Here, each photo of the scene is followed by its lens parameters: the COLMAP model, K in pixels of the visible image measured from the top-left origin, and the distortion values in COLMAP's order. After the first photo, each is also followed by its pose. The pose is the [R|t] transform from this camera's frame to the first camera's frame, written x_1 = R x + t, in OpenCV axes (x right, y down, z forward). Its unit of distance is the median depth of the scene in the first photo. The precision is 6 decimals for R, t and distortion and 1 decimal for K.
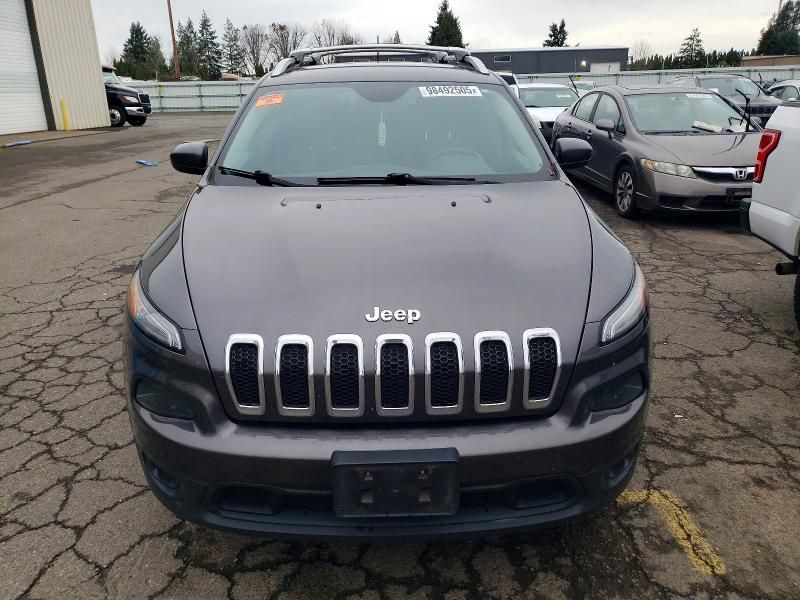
lens RADIAL K [[624.4, 0, 380.2], [0, 624.4, 292.1], [0, 0, 1]] dist [0.002858, 0.012704]
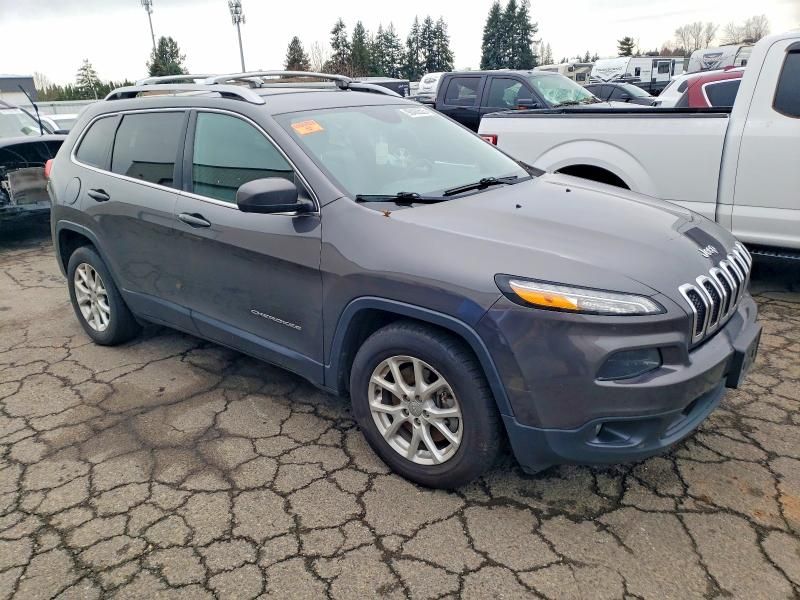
lens RADIAL K [[624.4, 0, 401.0], [0, 624.4, 300.0], [0, 0, 1]] dist [0.002858, 0.012704]
pose [[0.653185, -0.245959, 0.716138, -0.873802], [0.268375, 0.959576, 0.084785, -0.097469], [-0.708042, 0.136813, 0.692790, 0.279410]]
